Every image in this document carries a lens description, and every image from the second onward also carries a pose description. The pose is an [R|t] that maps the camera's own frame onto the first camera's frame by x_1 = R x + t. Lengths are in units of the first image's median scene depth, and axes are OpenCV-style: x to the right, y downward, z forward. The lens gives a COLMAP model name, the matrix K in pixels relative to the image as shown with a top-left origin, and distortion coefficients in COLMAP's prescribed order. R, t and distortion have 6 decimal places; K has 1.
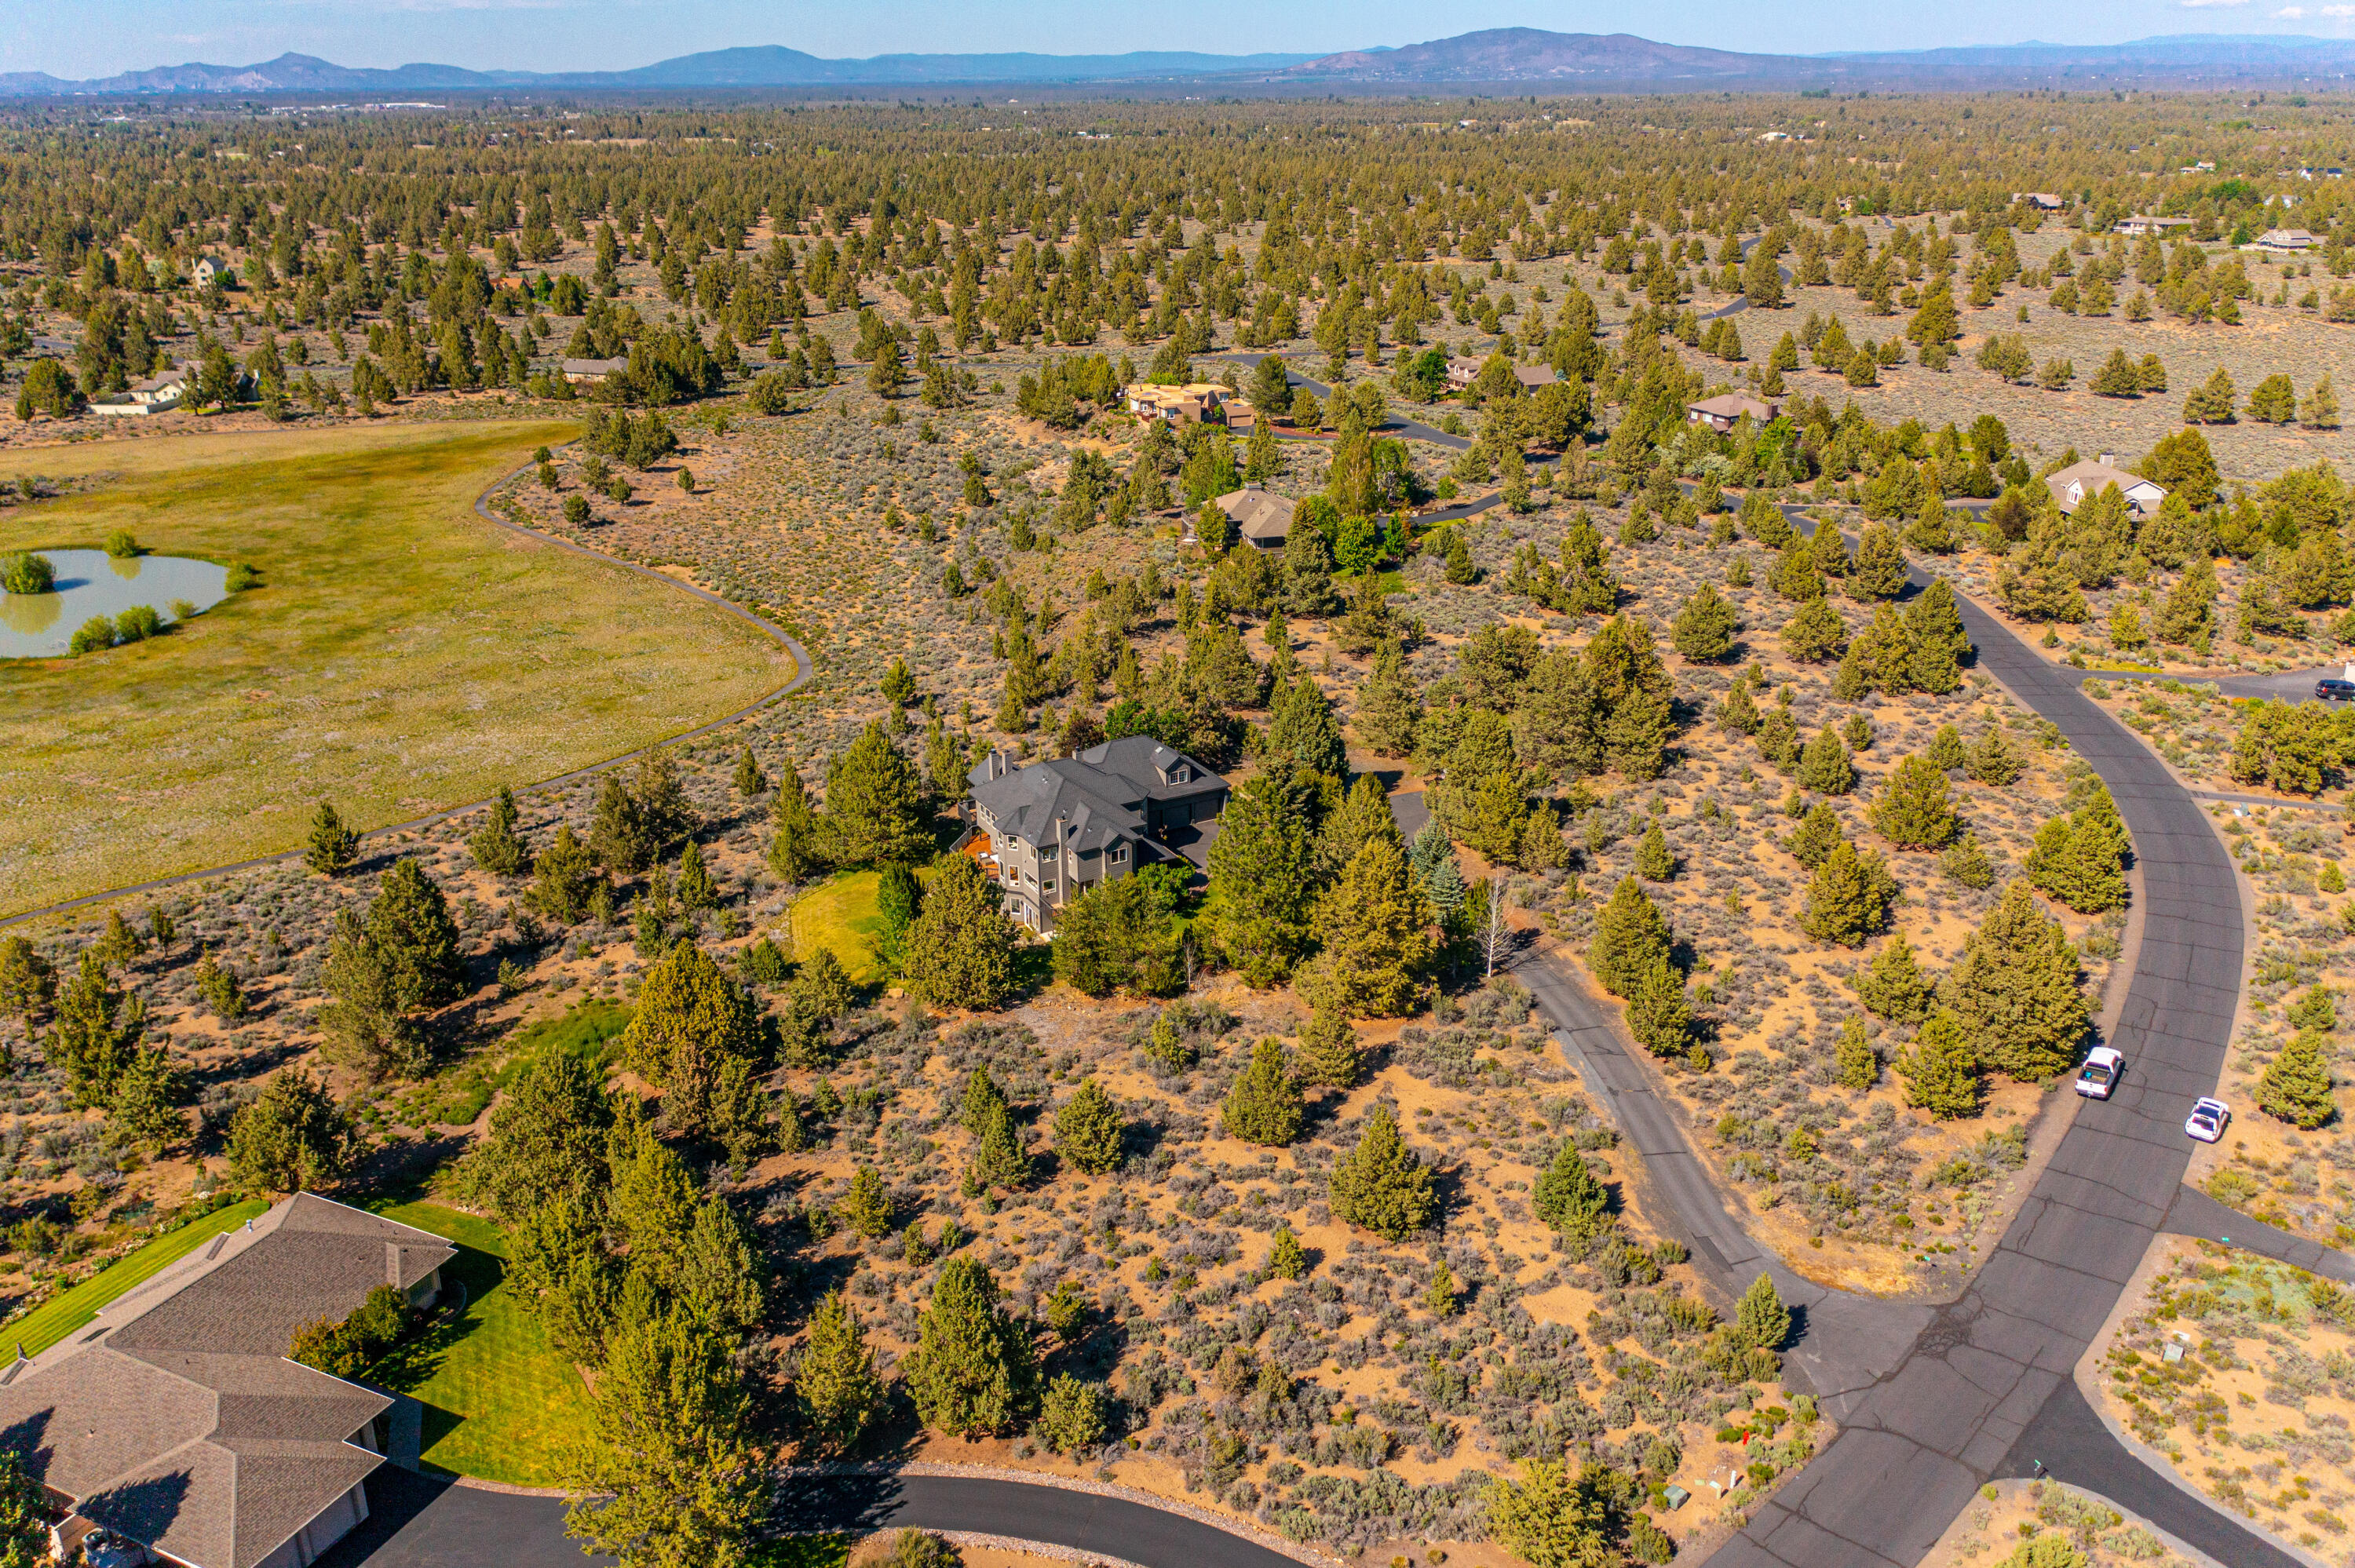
lens RADIAL K [[1896.1, 0, 1197.0], [0, 1896.1, 787.6], [0, 0, 1]] dist [-0.002895, 0.004834]
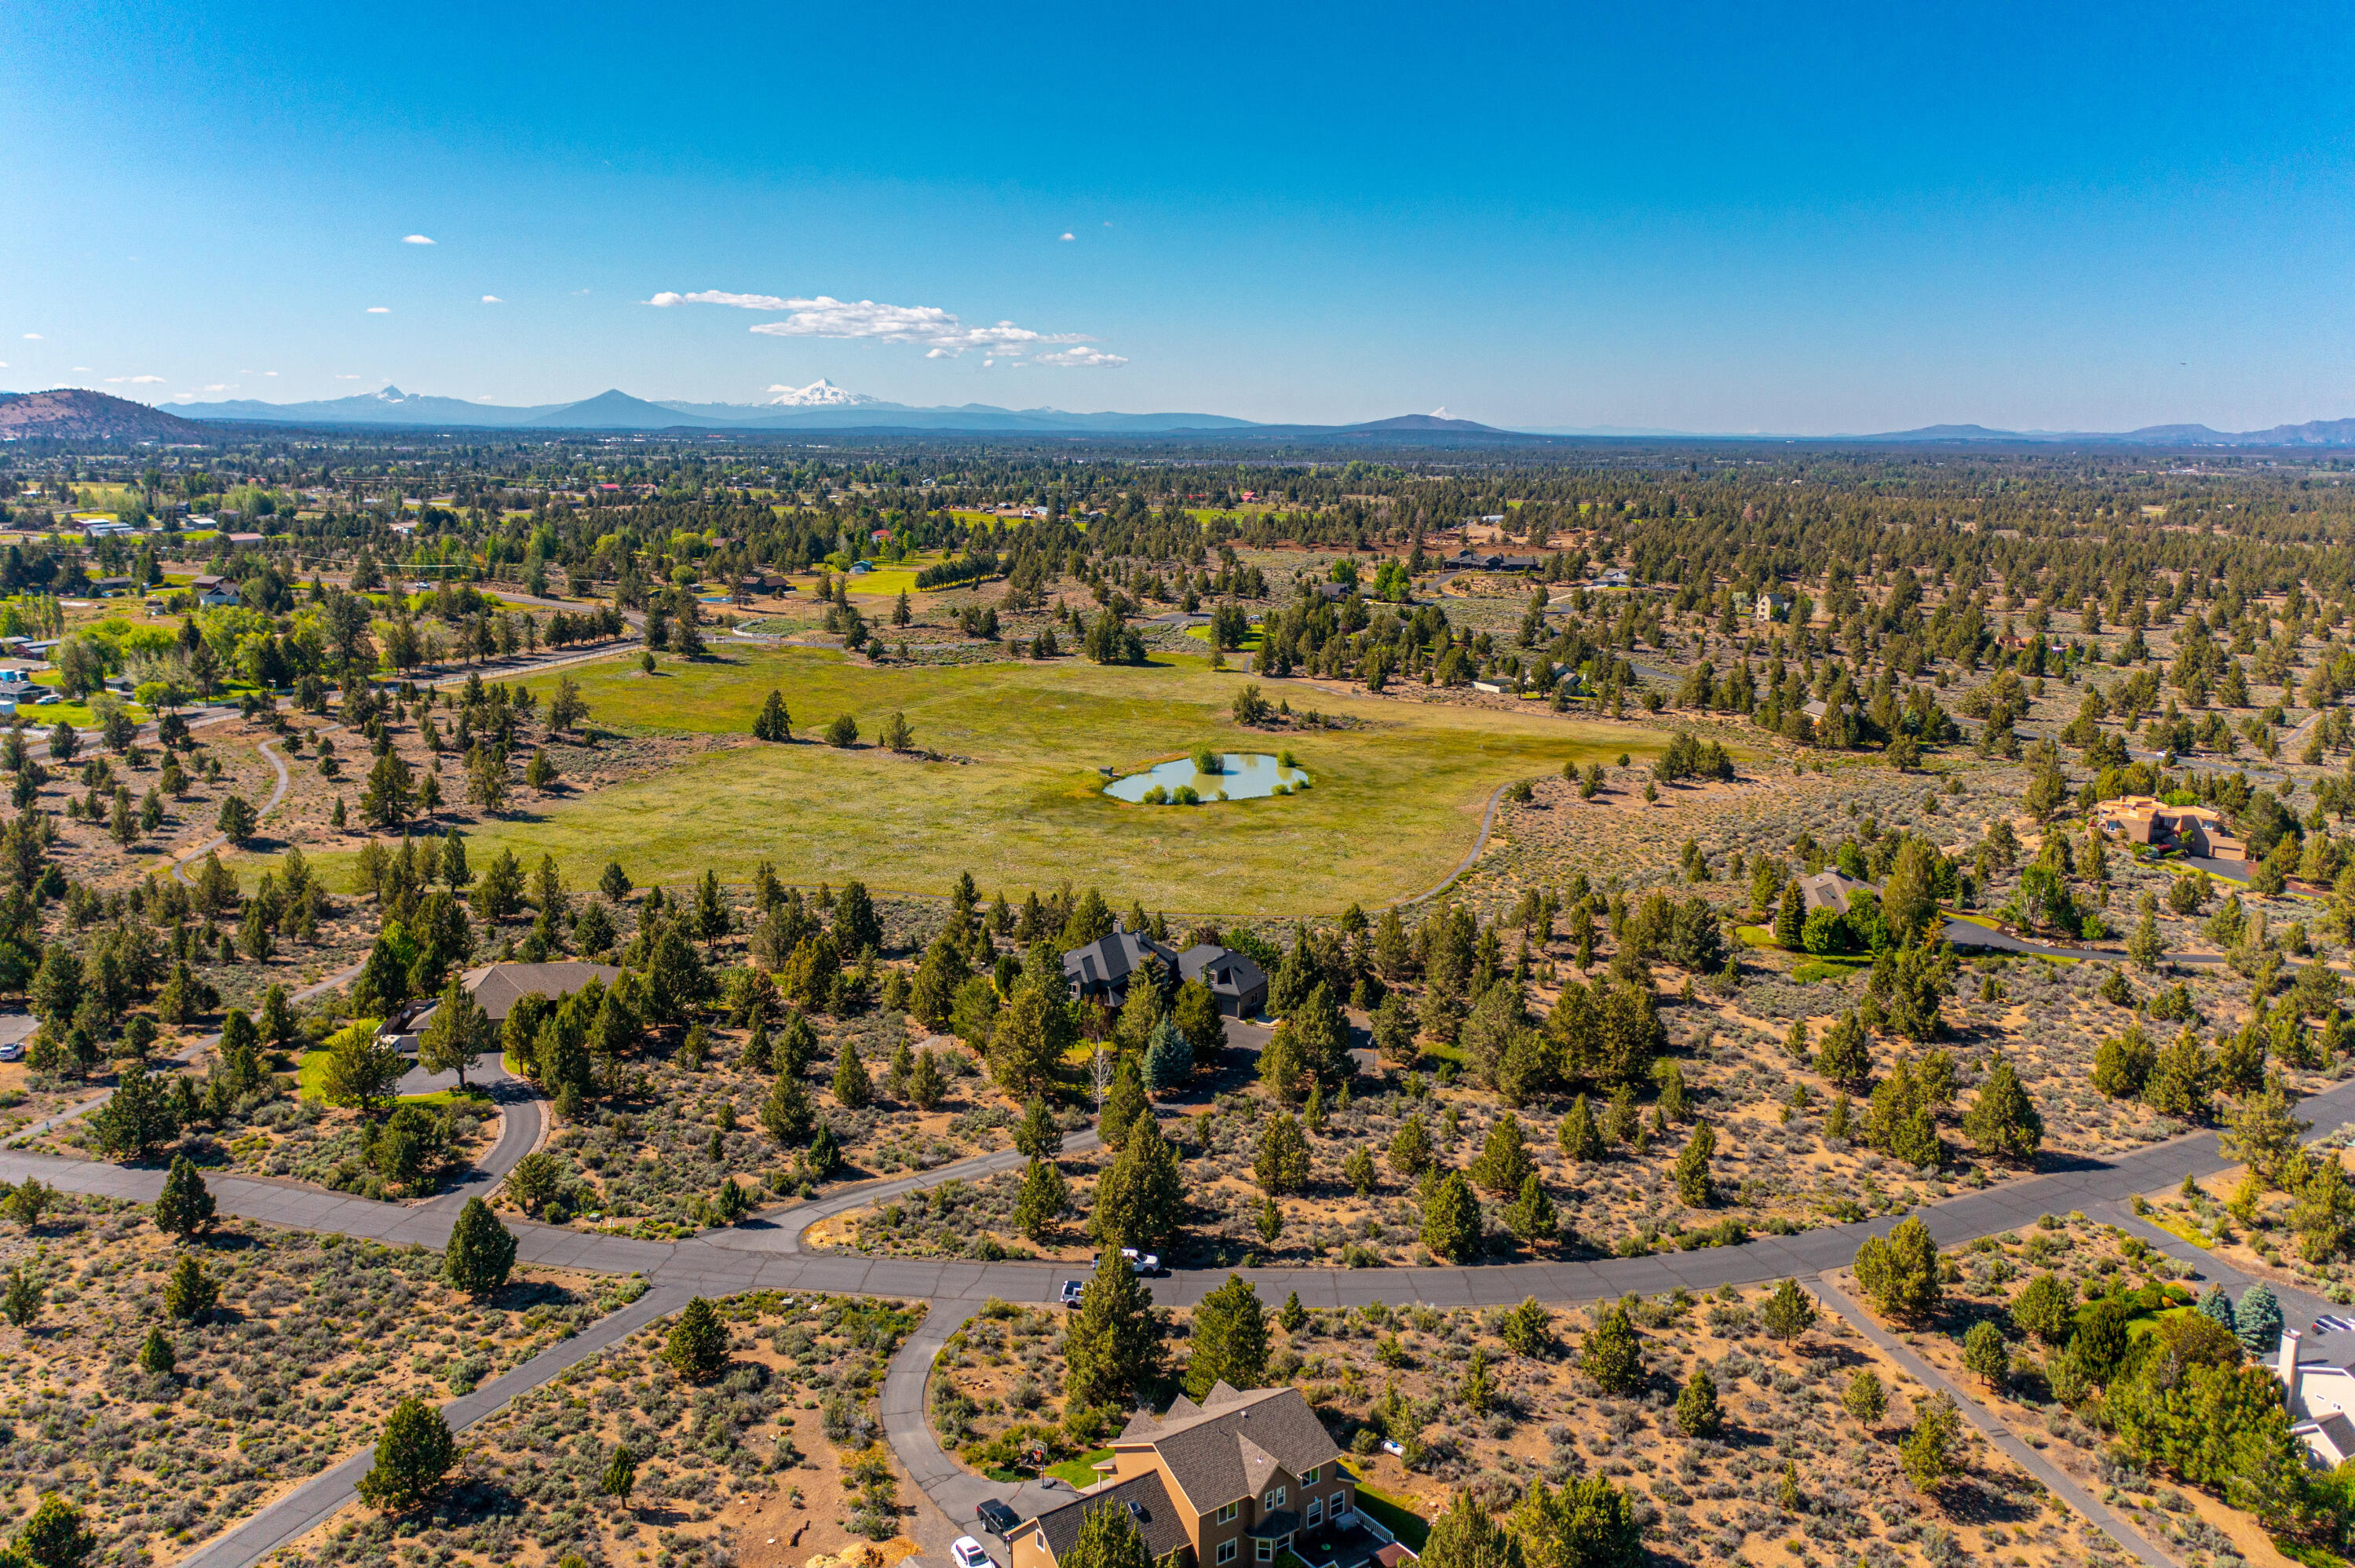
lens RADIAL K [[1887.2, 0, 1167.4], [0, 1887.2, 778.8], [0, 0, 1]] dist [-0.007768, 0.010668]
pose [[0.512802, 0.171943, -0.841112, 0.551825], [-0.314997, 0.949091, 0.001972, -0.068257], [0.798631, 0.263936, 0.540857, 0.072865]]
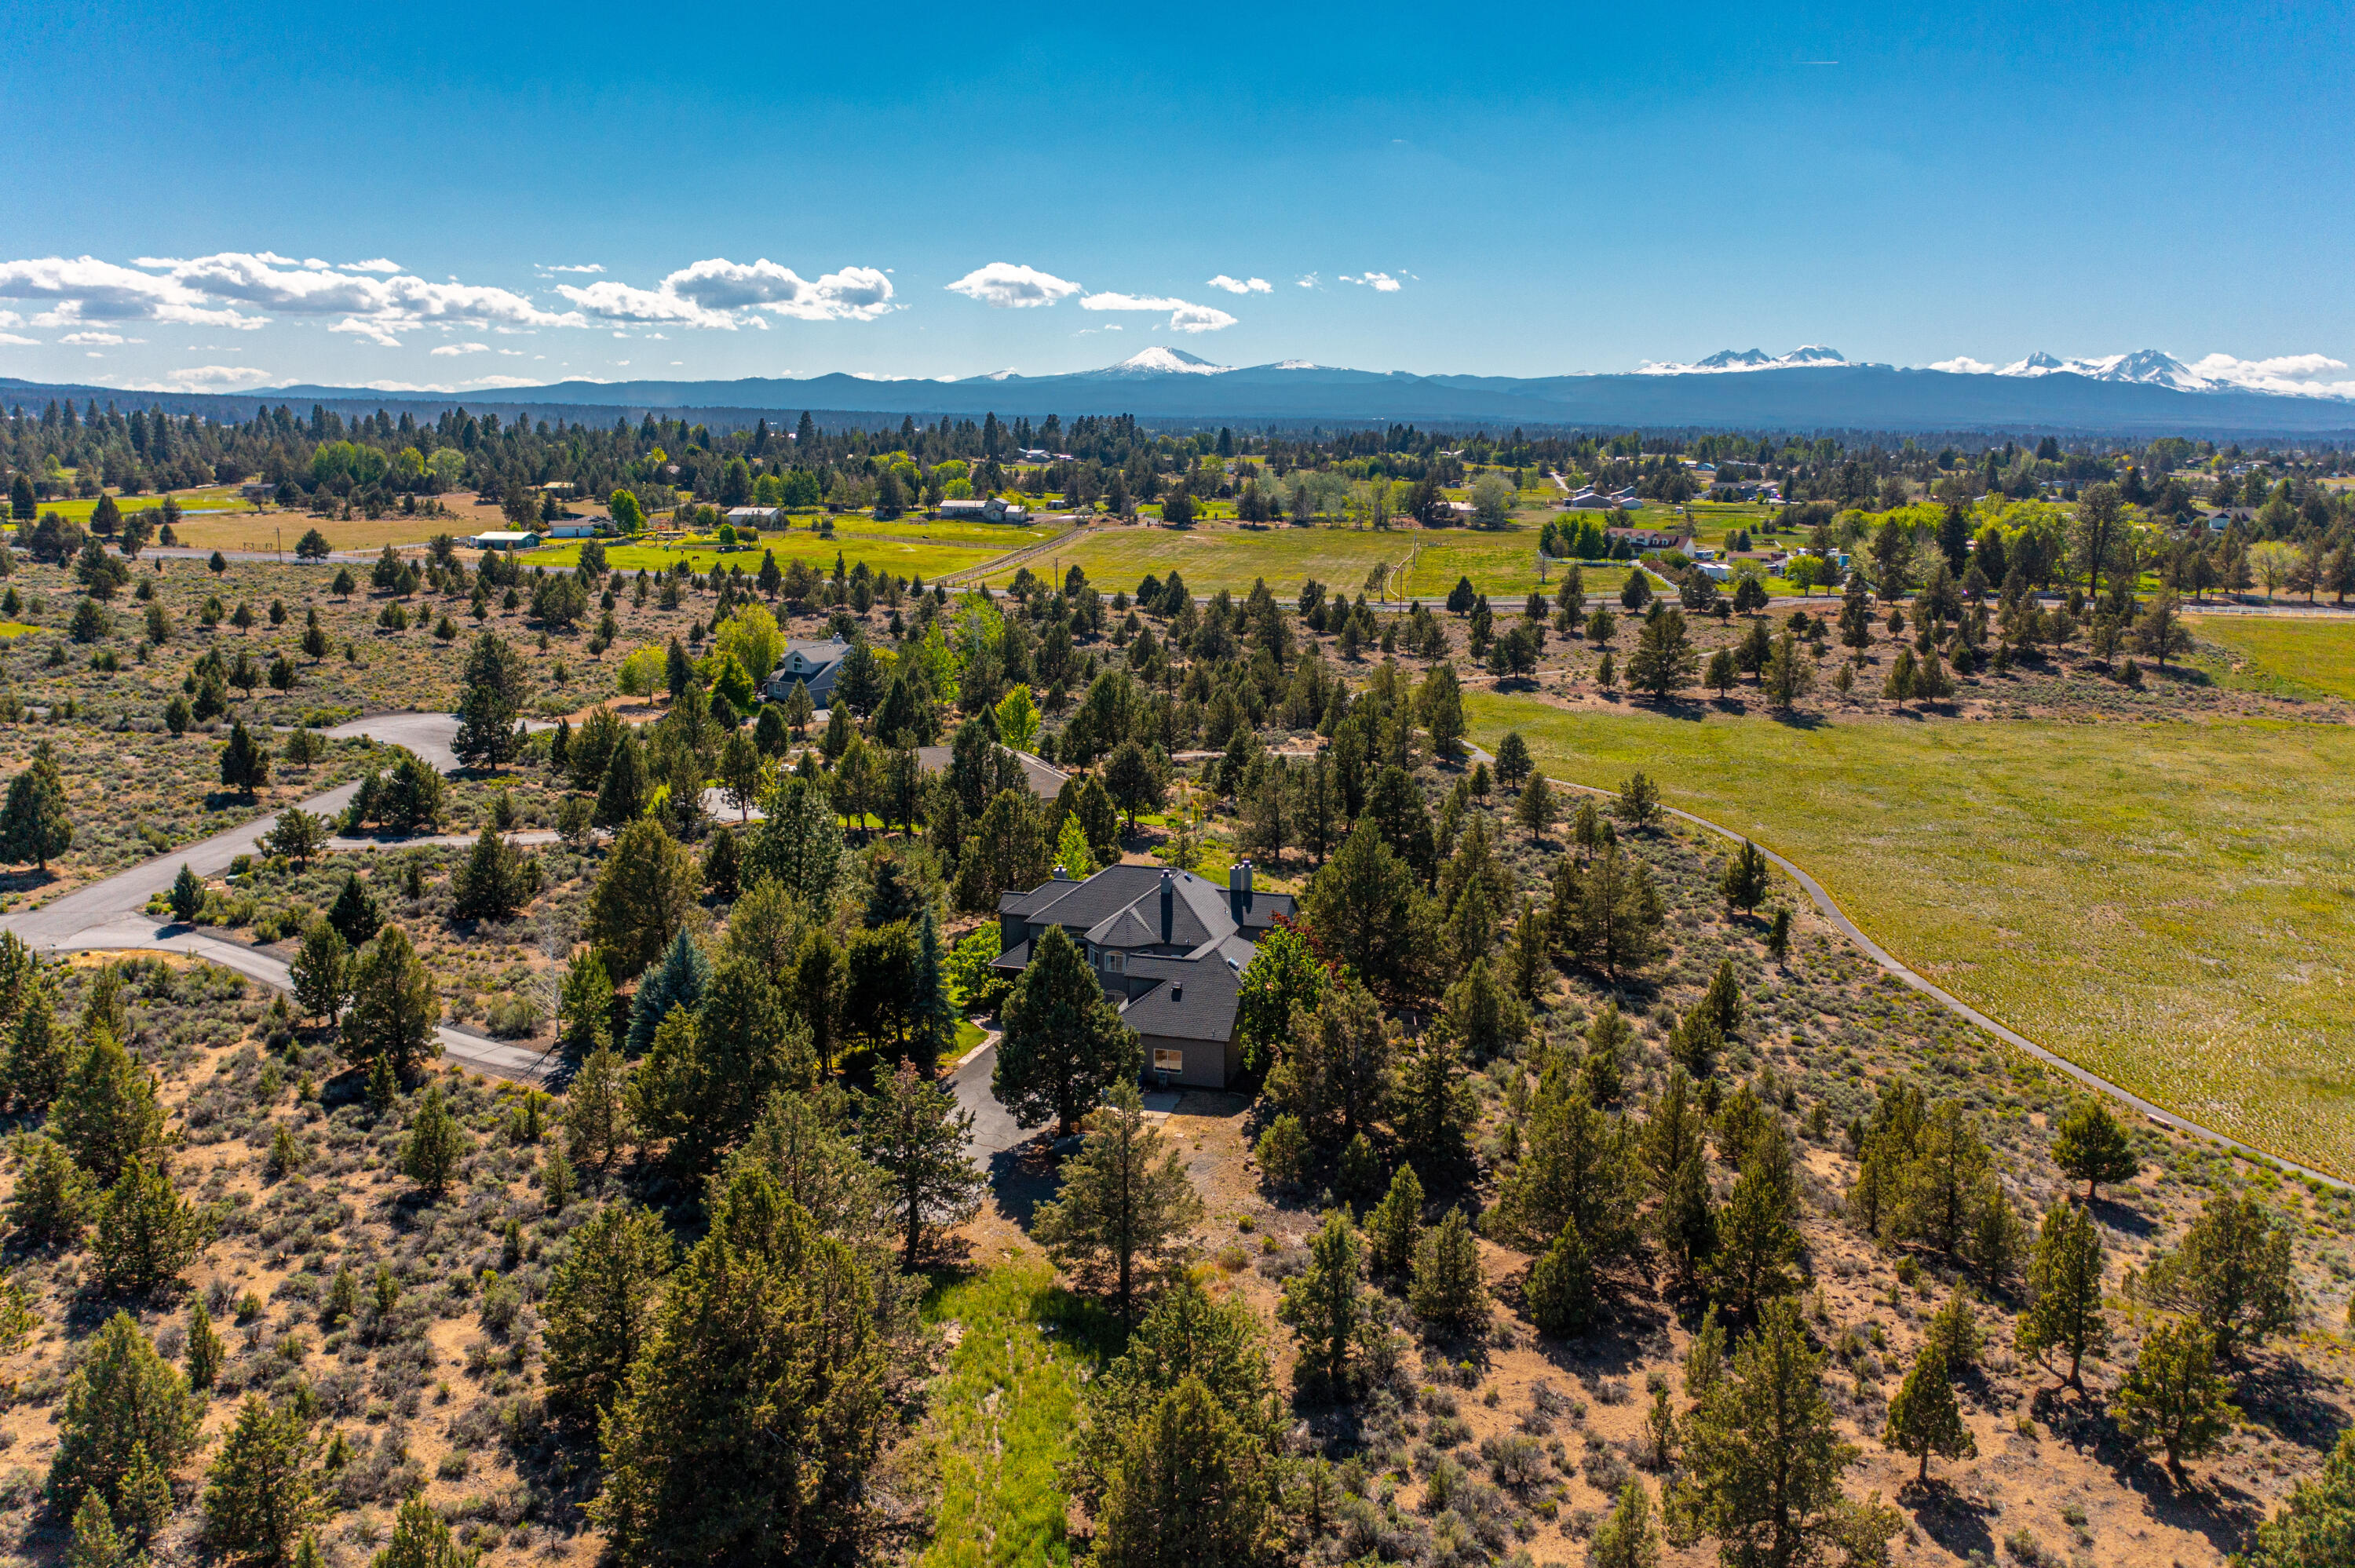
lens RADIAL K [[1887.2, 0, 1167.4], [0, 1887.2, 778.8], [0, 0, 1]] dist [-0.007768, 0.010668]
pose [[-0.701114, 0.132634, -0.700605, 0.235499], [-0.259524, 0.867692, 0.423978, -0.178425], [0.664144, 0.479081, -0.573929, 0.648882]]
